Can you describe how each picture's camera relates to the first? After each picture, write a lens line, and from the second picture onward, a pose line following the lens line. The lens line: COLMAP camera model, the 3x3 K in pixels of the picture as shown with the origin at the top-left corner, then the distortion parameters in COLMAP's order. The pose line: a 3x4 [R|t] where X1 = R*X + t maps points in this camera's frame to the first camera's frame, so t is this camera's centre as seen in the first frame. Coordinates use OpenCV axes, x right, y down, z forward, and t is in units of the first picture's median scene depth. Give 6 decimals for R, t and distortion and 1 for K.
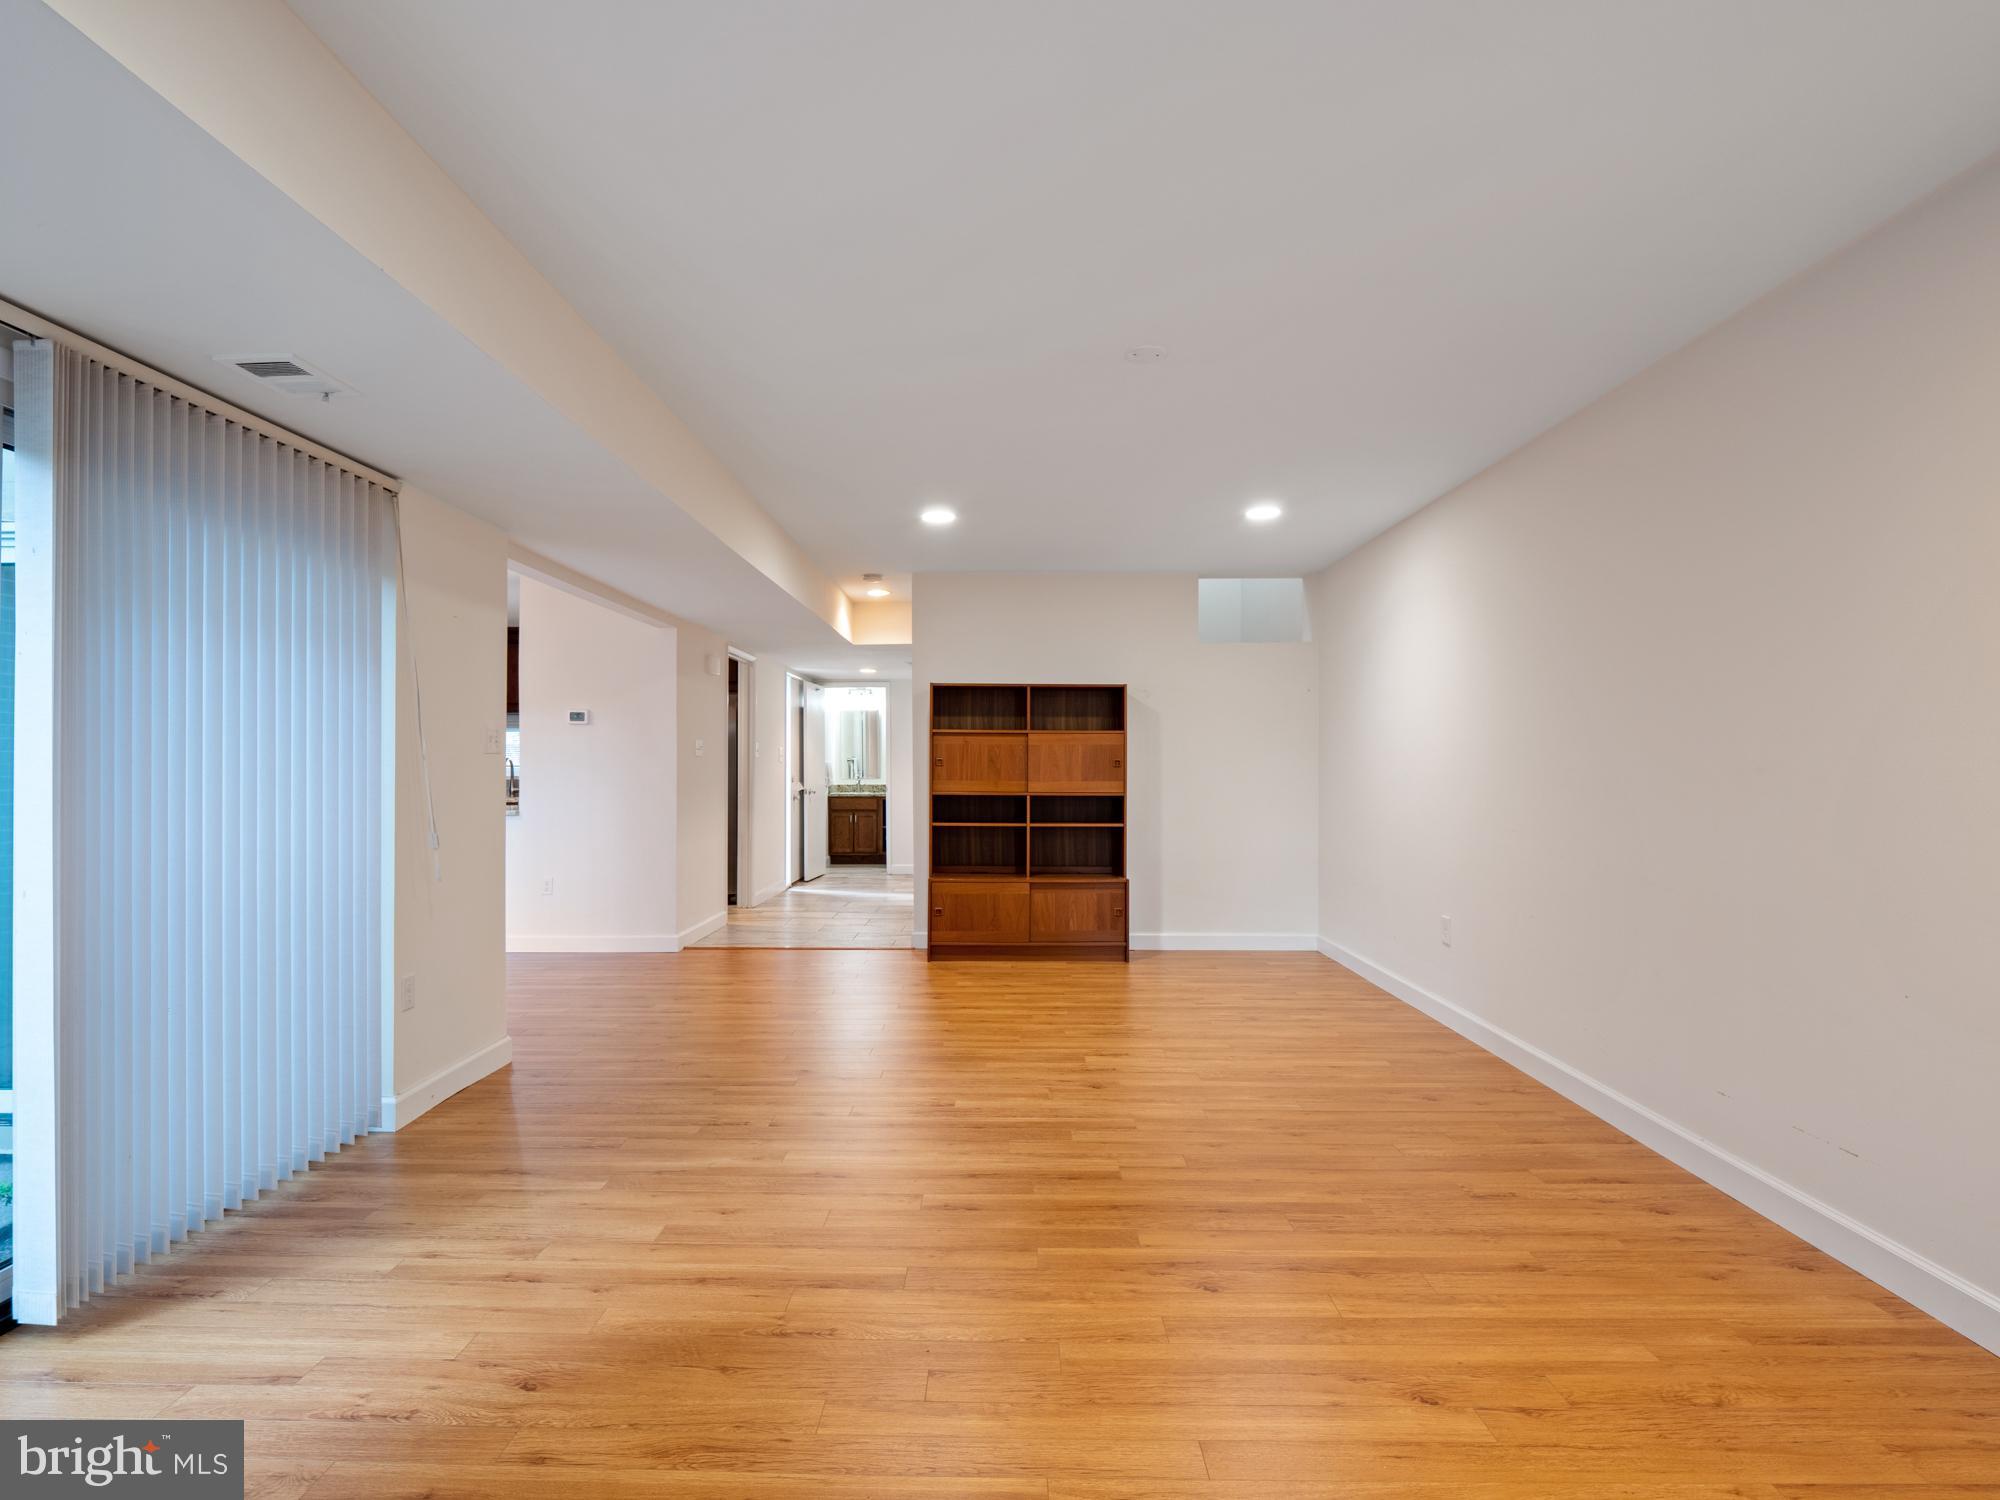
lens RADIAL K [[990.8, 0, 991.1], [0, 990.8, 745.7], [0, 0, 1]] dist [-0.018845, 0.001379]
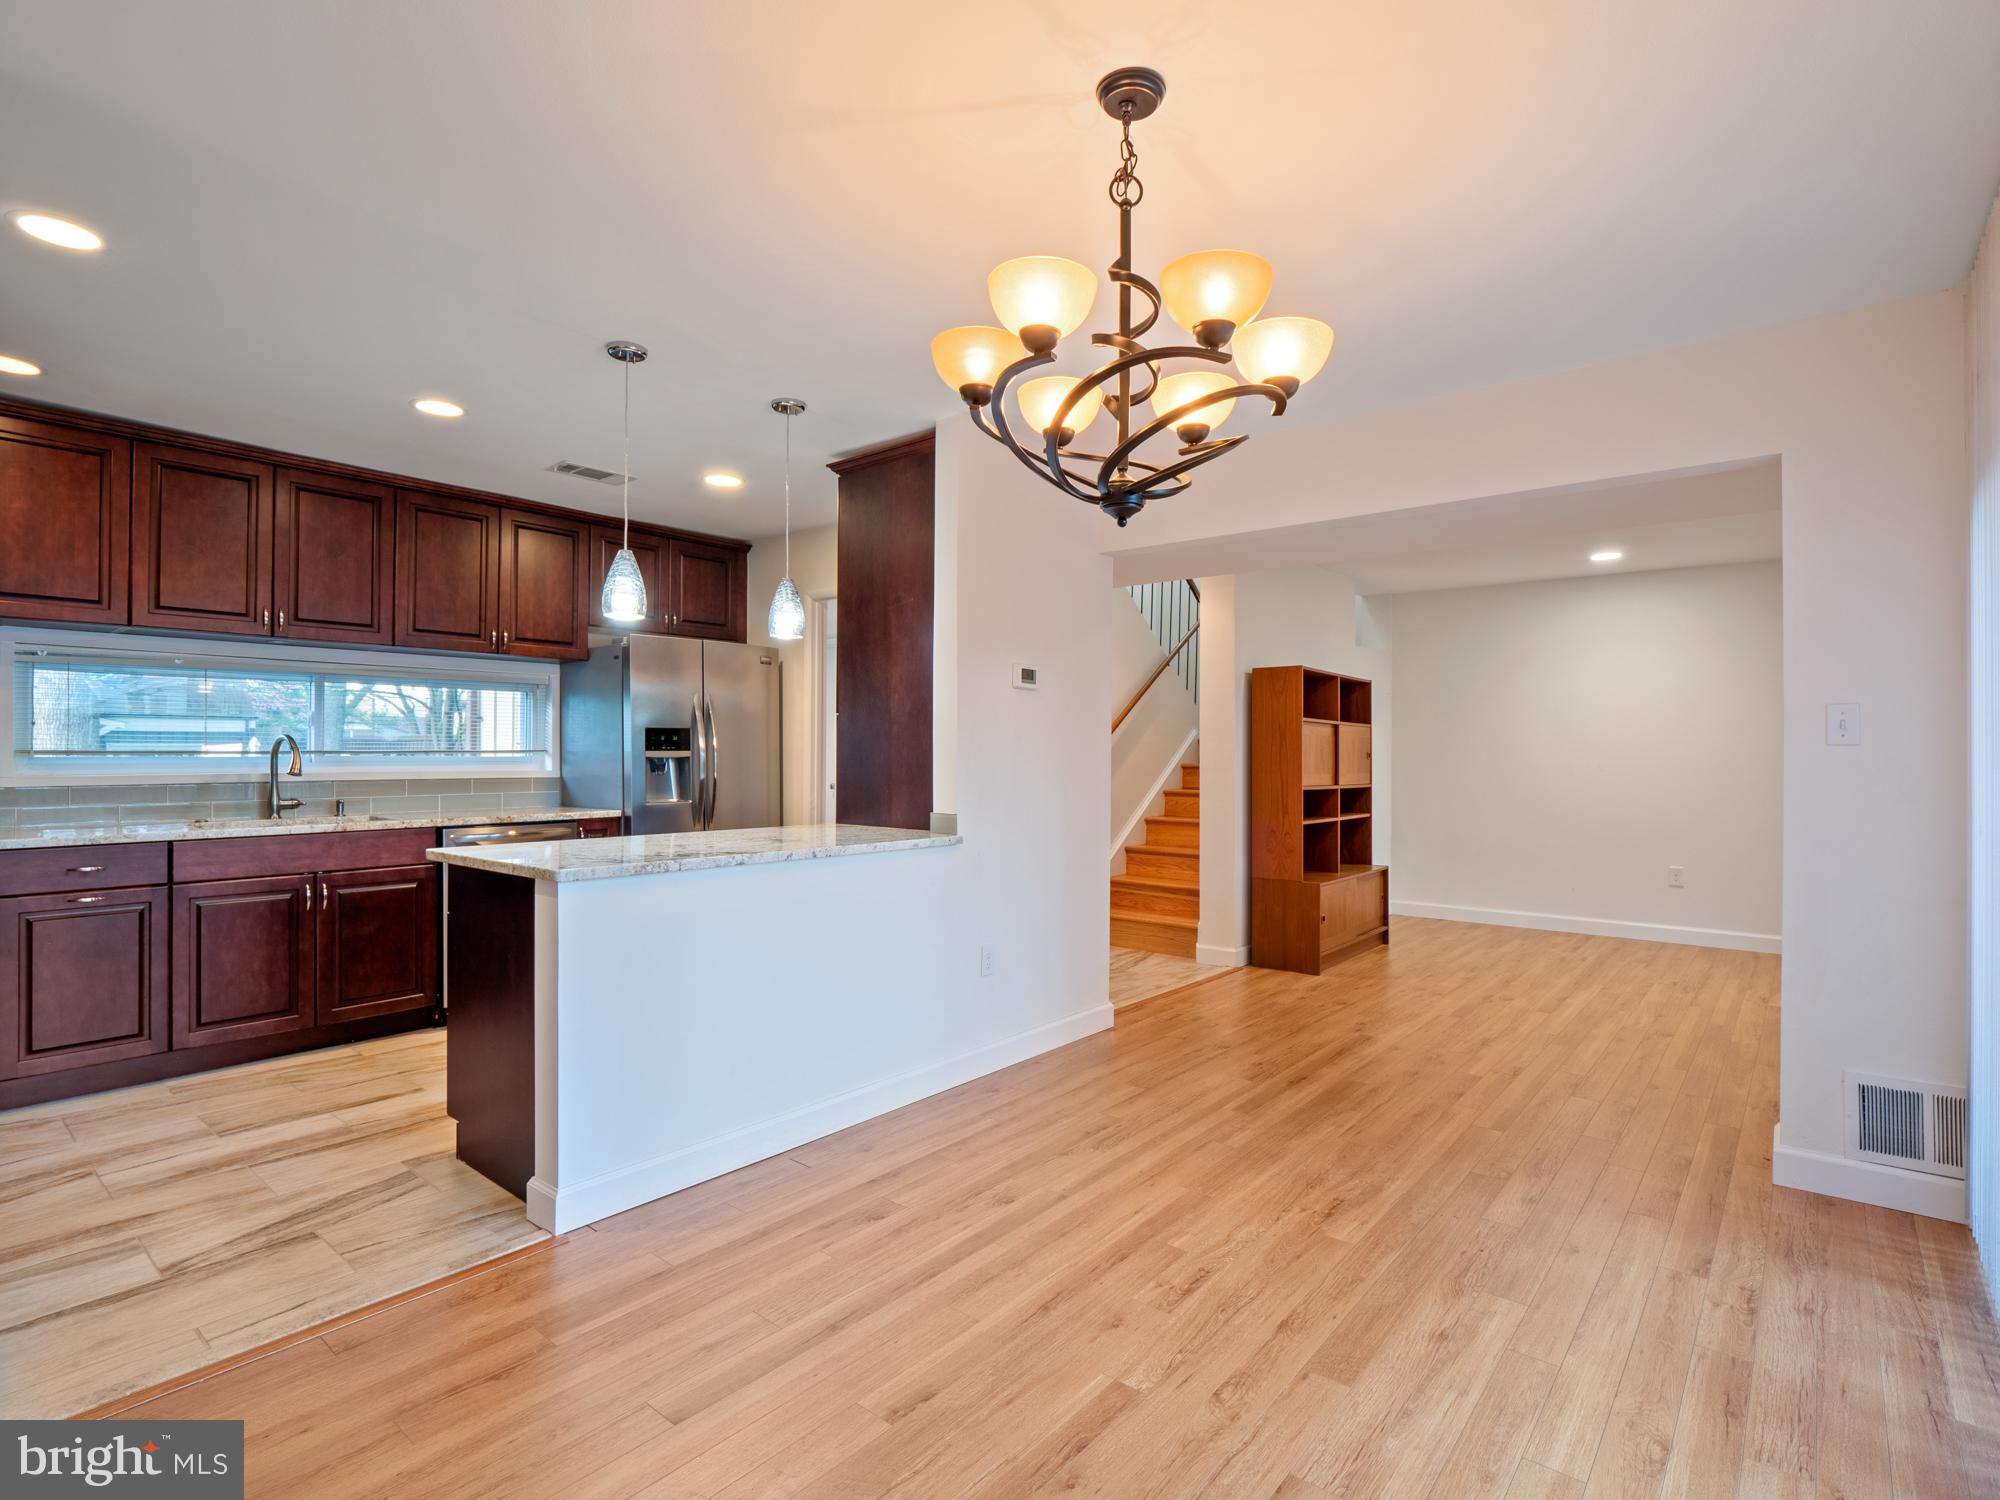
lens RADIAL K [[990.8, 0, 991.1], [0, 990.8, 745.7], [0, 0, 1]] dist [-0.018845, 0.001379]
pose [[0.632454, 0.014190, 0.774468, -1.647330], [-0.023570, 0.999722, 0.000930, 0.025669], [-0.774240, -0.018842, 0.632612, 1.141251]]
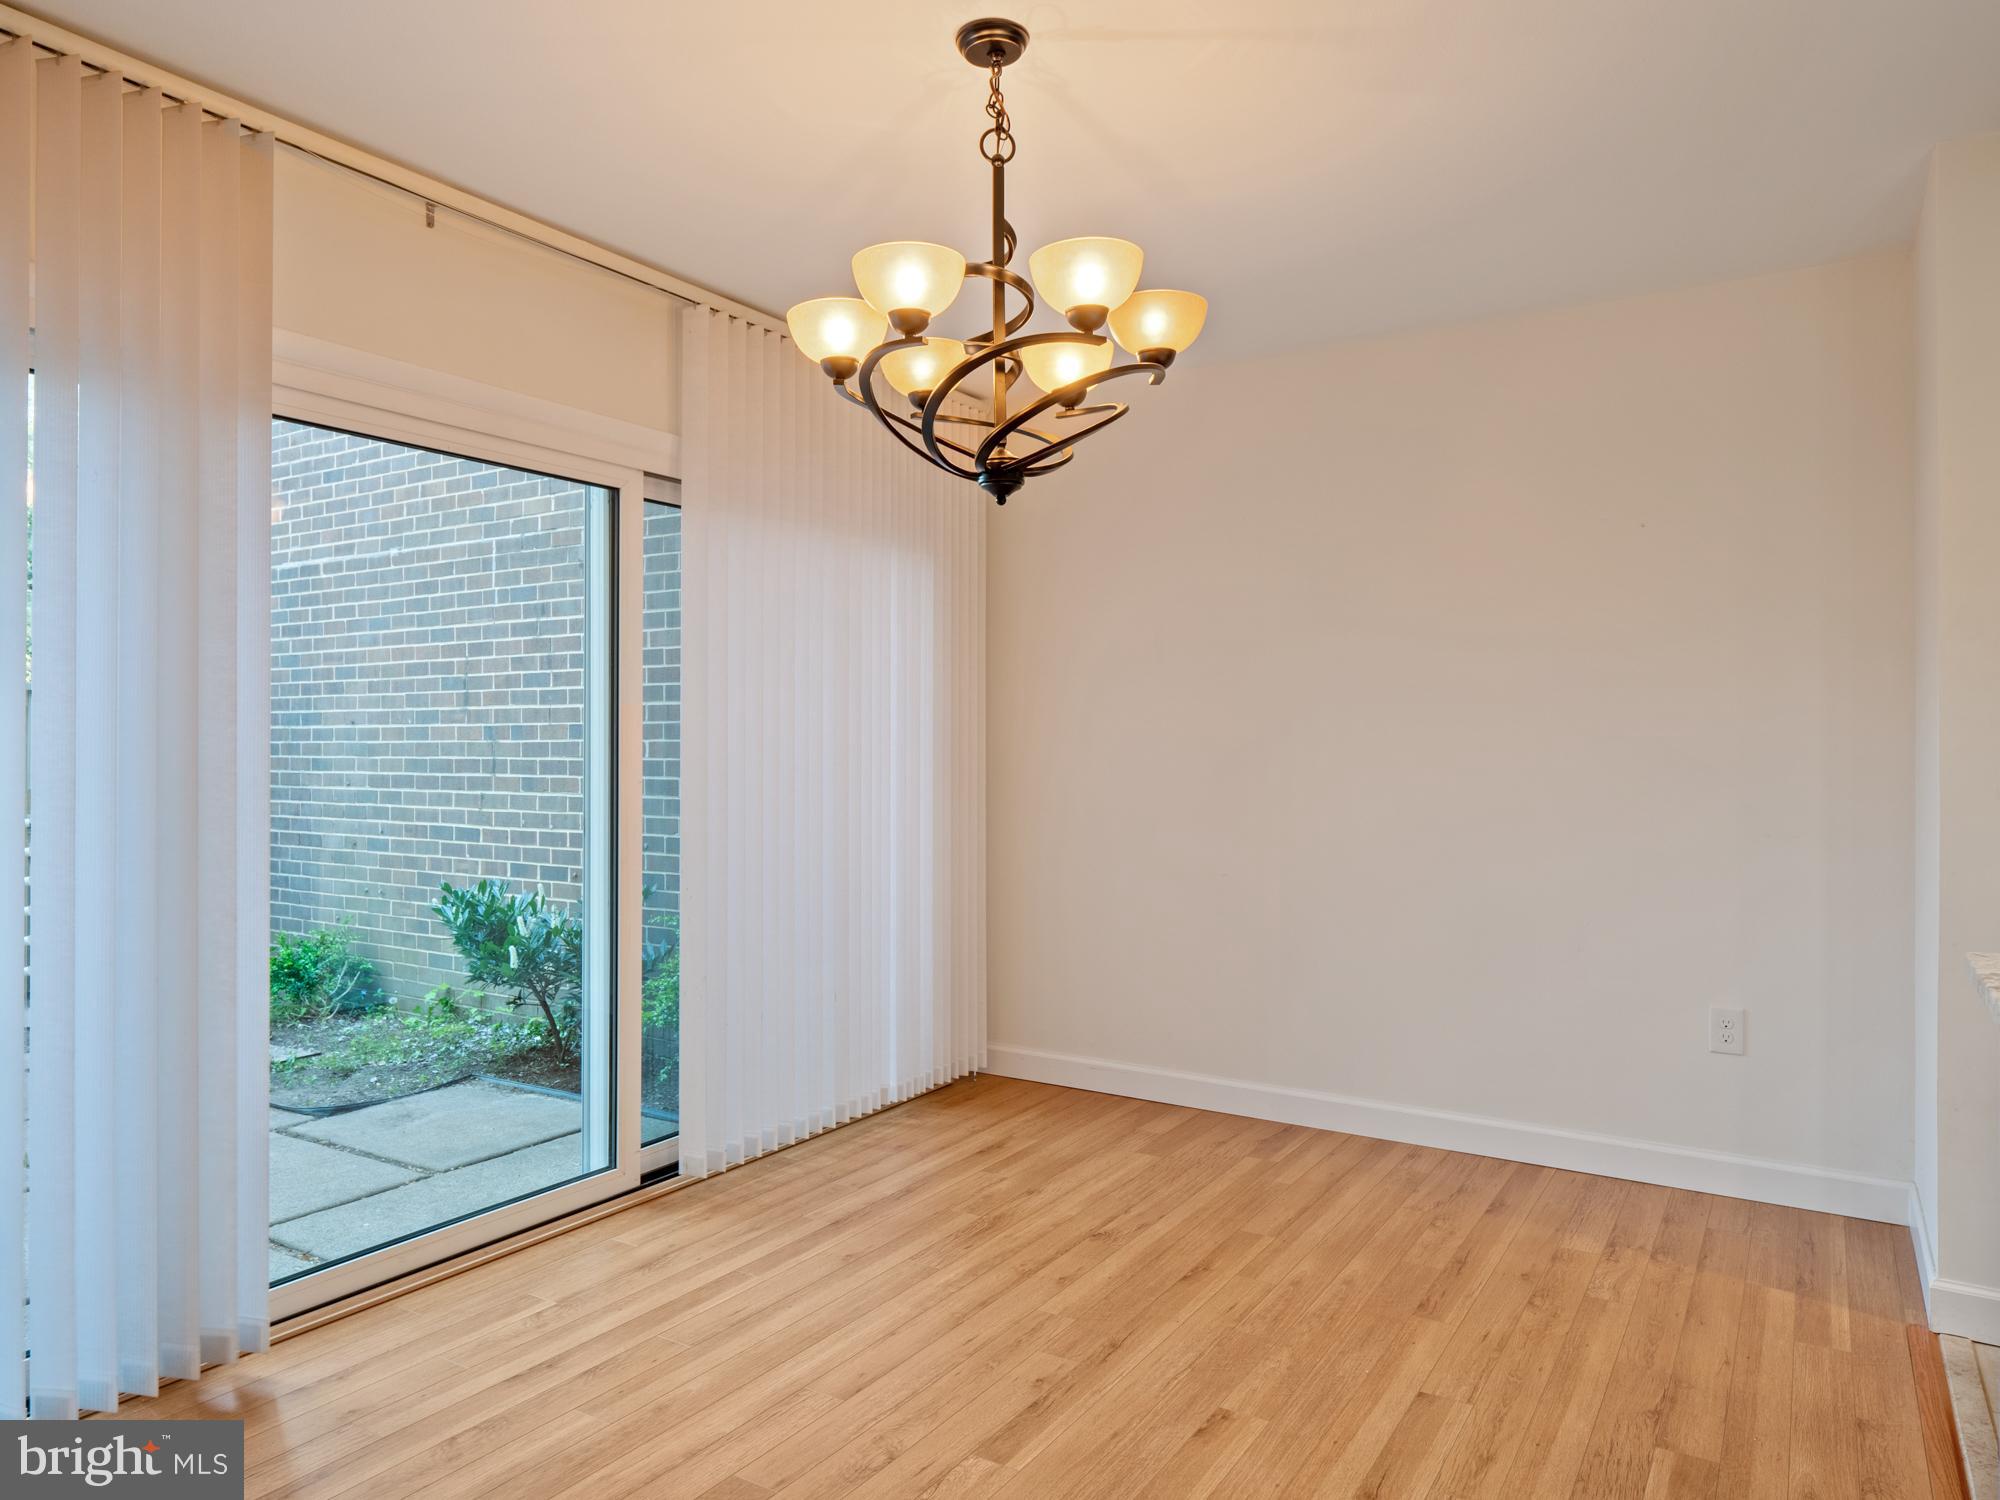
lens RADIAL K [[1311.2, 0, 992.1], [0, 1311.2, 741.3], [0, 0, 1]] dist [0.002290, -0.001264]
pose [[-0.524516, 0.002874, -0.851396, -0.637857], [0.017903, 0.999810, -0.007654, 0.031750], [0.851213, -0.019257, -0.524468, 1.758994]]
